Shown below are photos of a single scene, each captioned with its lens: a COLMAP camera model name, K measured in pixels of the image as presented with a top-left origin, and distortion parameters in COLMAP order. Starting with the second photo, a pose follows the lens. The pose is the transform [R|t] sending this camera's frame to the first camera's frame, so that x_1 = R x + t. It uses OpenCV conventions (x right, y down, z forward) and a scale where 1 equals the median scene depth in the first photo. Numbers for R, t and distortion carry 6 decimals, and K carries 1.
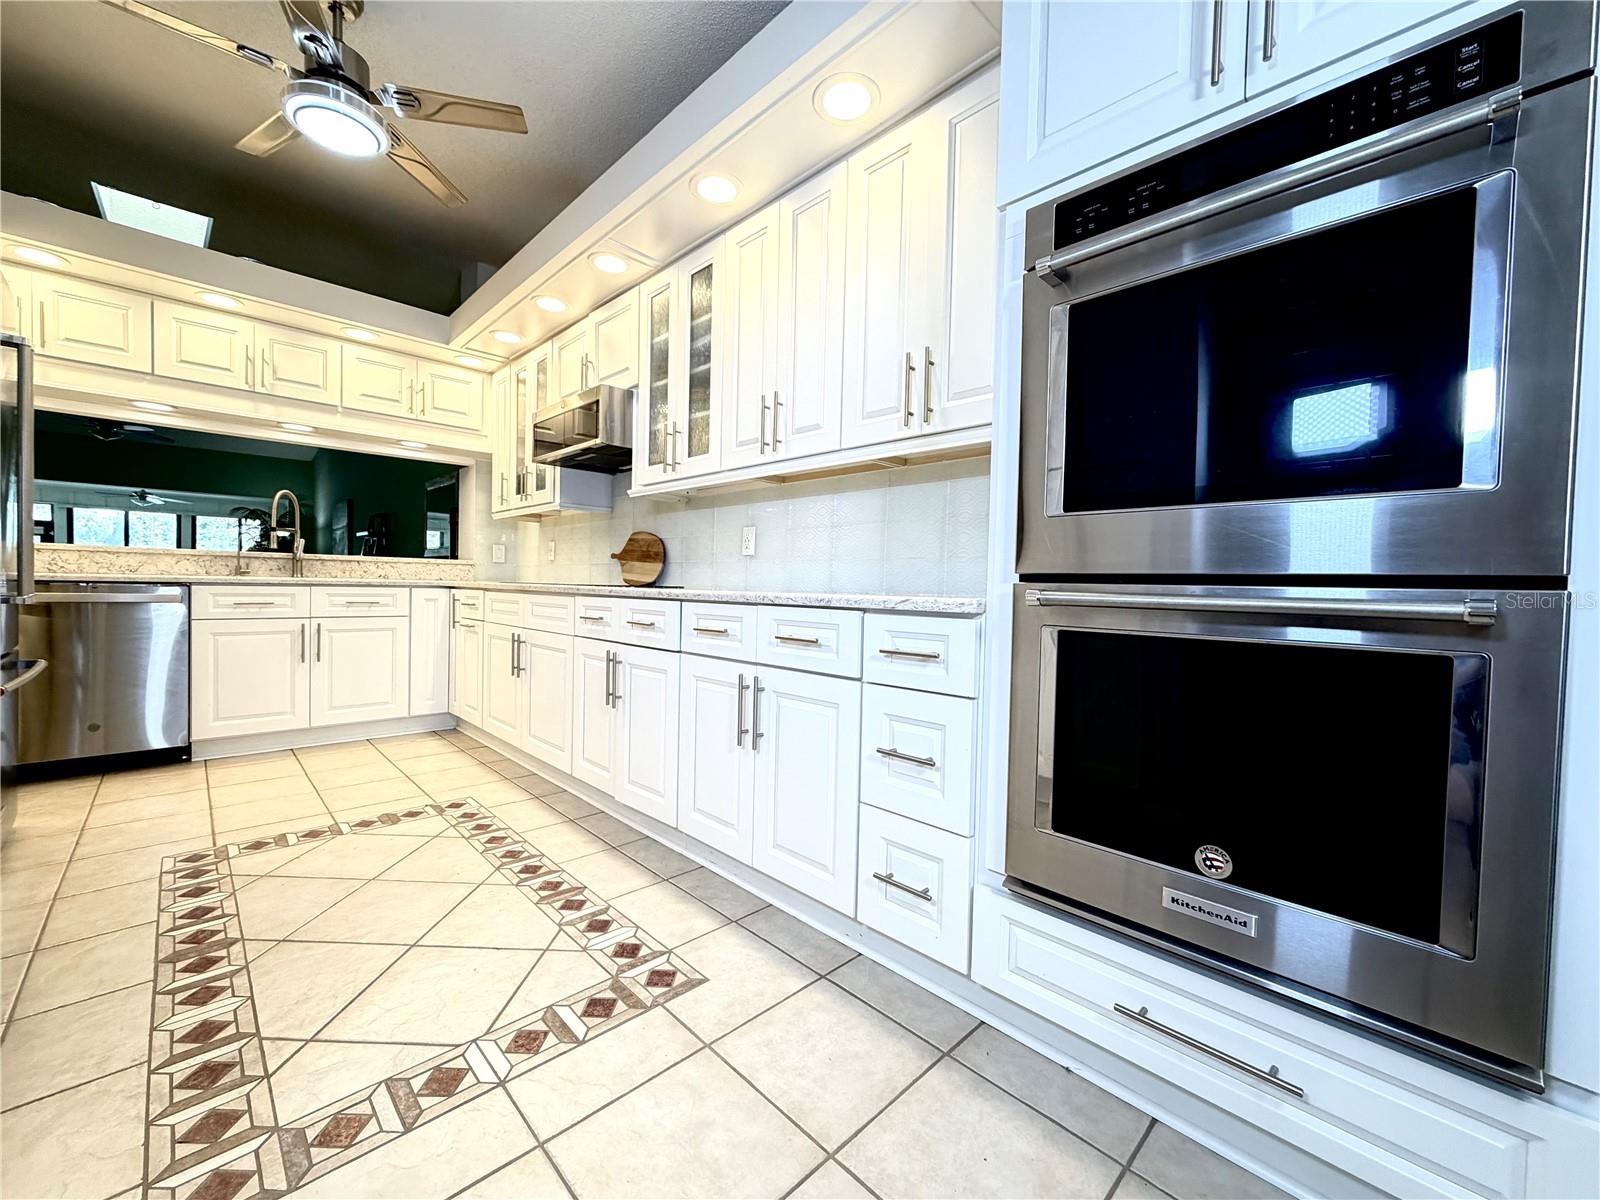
lens RADIAL K [[638.5, 0, 794.9], [0, 638.5, 601.0], [0, 0, 1]] dist [0.001139, -0.000325]
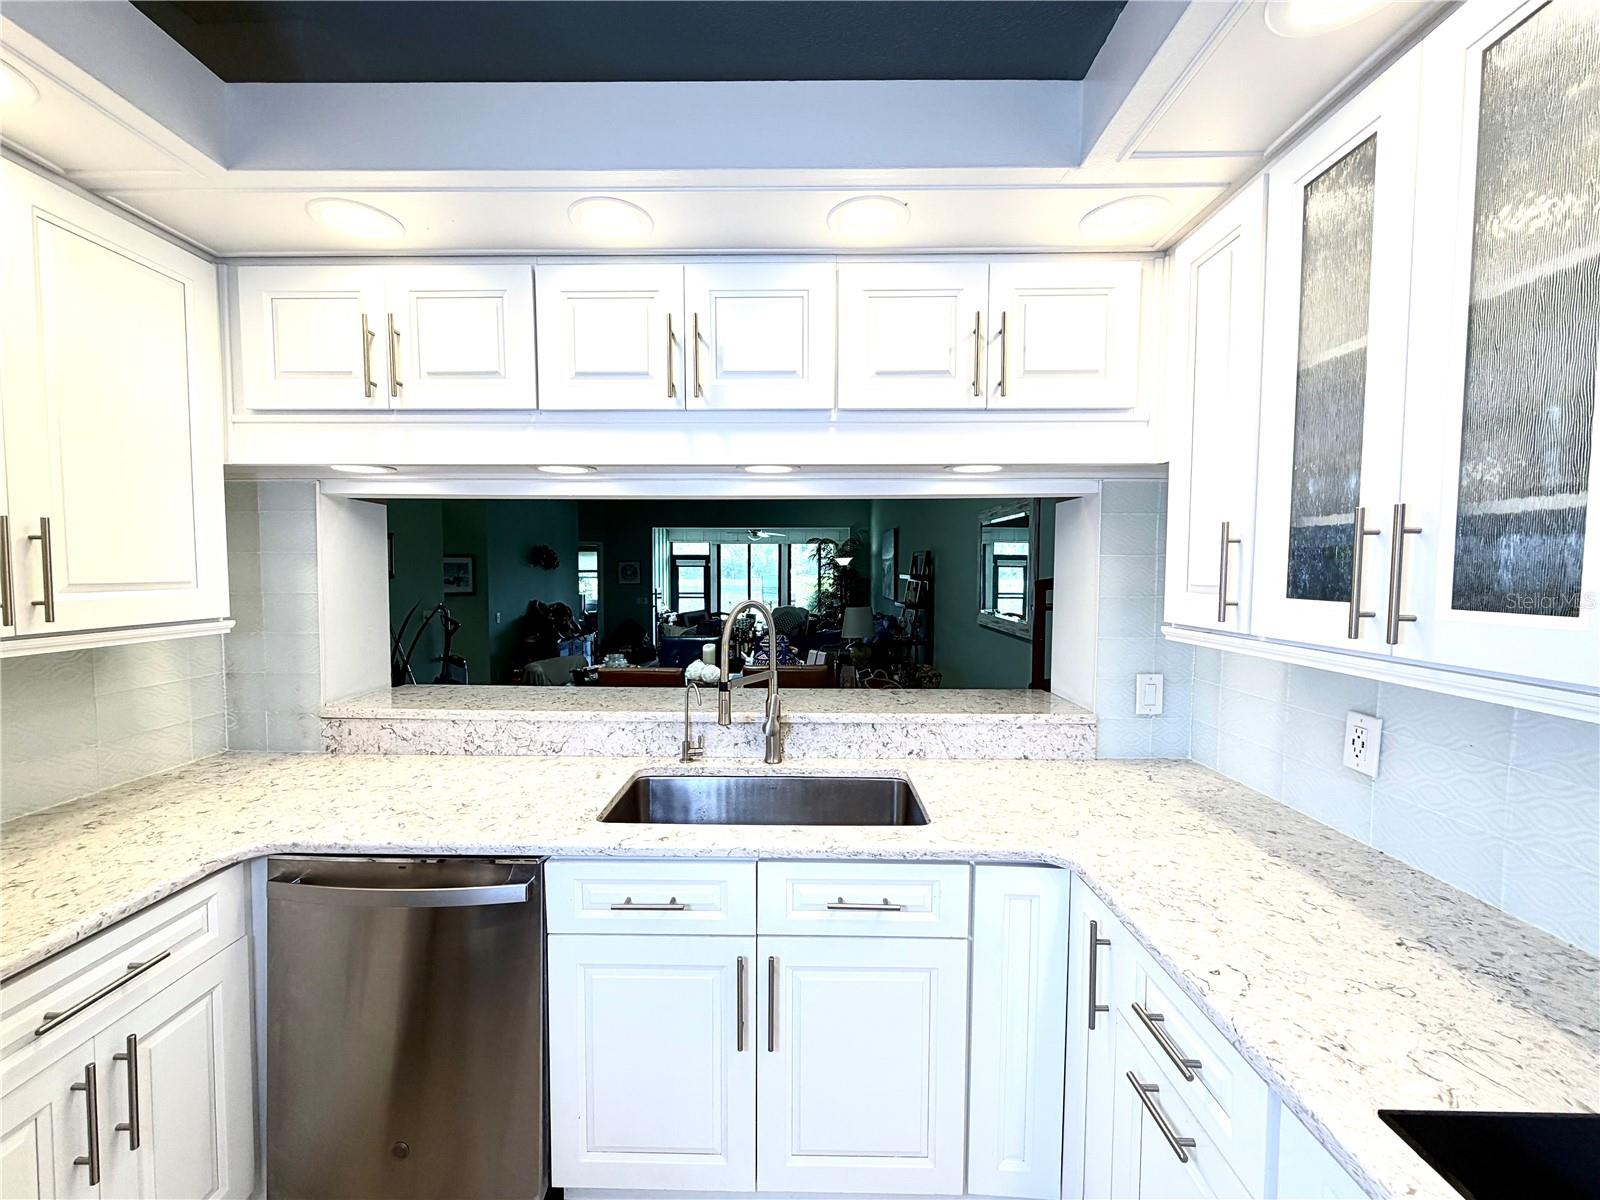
lens RADIAL K [[638.5, 0, 794.9], [0, 638.5, 601.0], [0, 0, 1]] dist [0.001139, -0.000325]
pose [[0.708764, 0.014659, -0.705294, -0.413287], [-0.004319, 0.999856, 0.016441, -0.177407], [0.705433, -0.008606, 0.708725, 0.661360]]
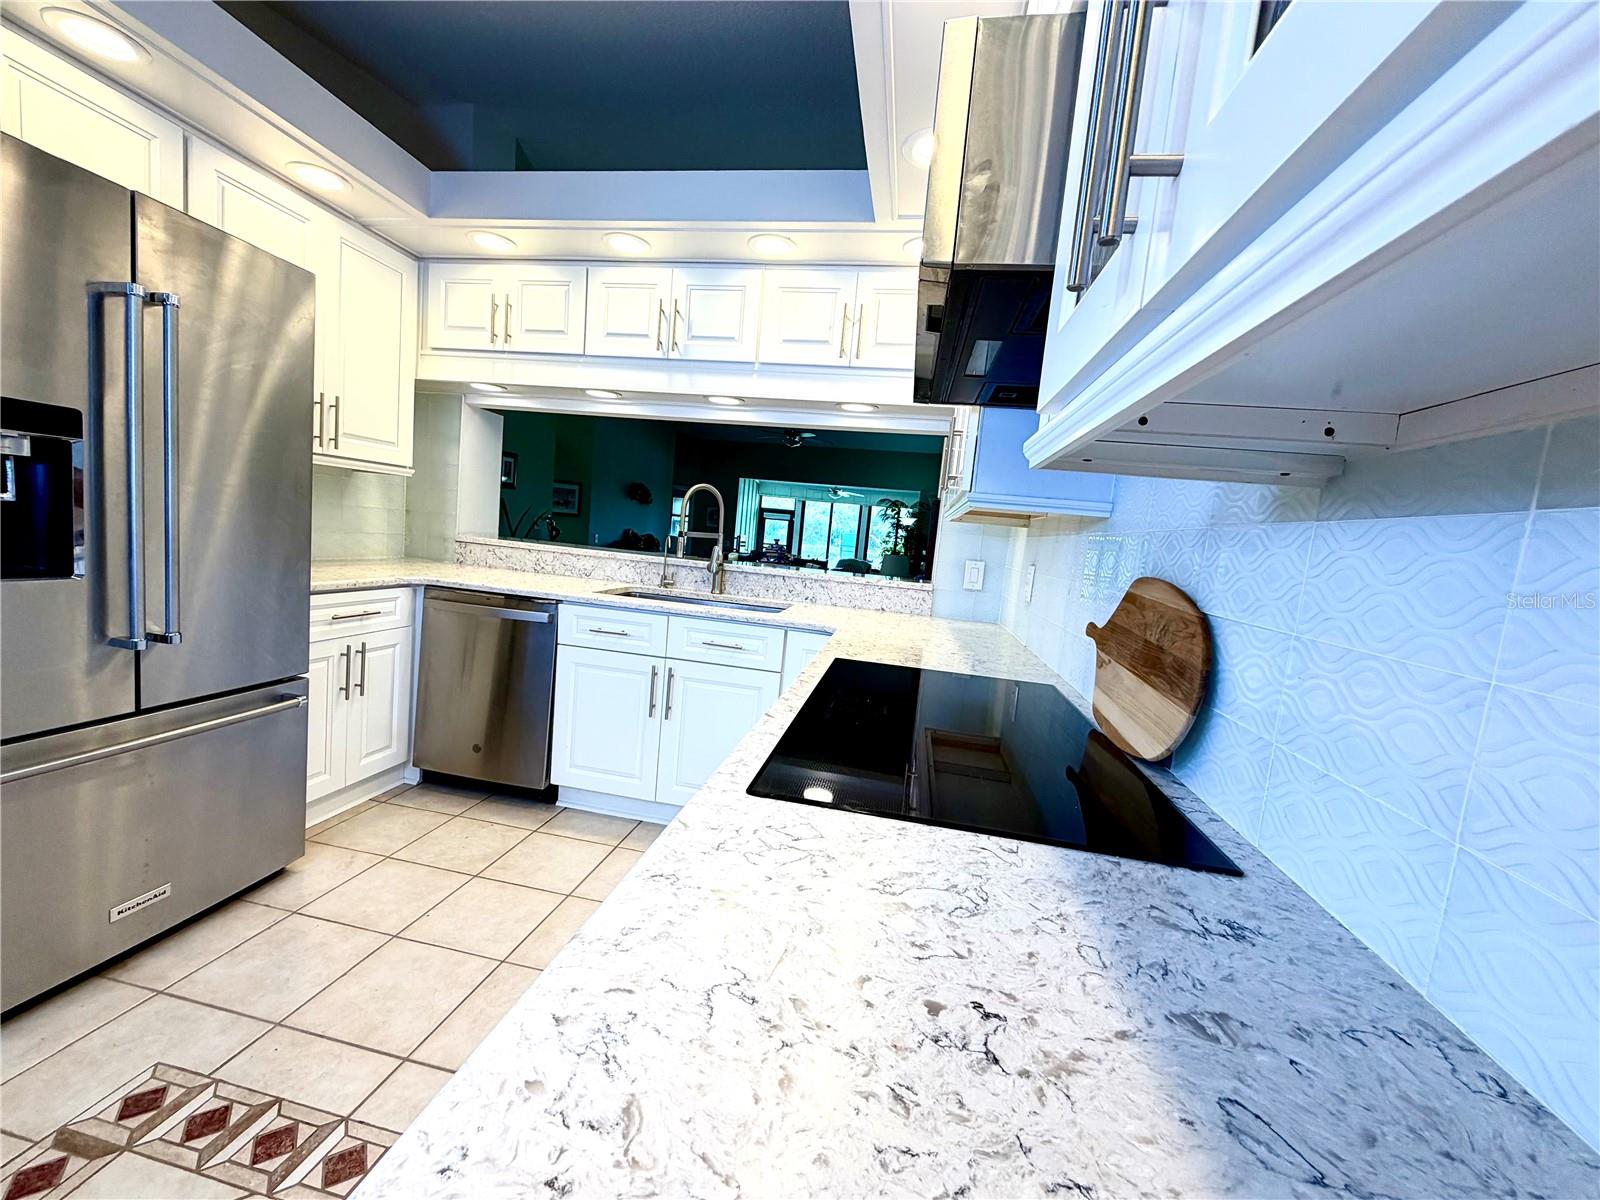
lens RADIAL K [[638.5, 0, 794.9], [0, 638.5, 601.0], [0, 0, 1]] dist [0.001139, -0.000325]
pose [[0.581355, 0.114917, -0.805494, -0.082287], [-0.097500, 0.992682, 0.071254, -0.095061], [0.807787, 0.037112, 0.588304, 0.623189]]
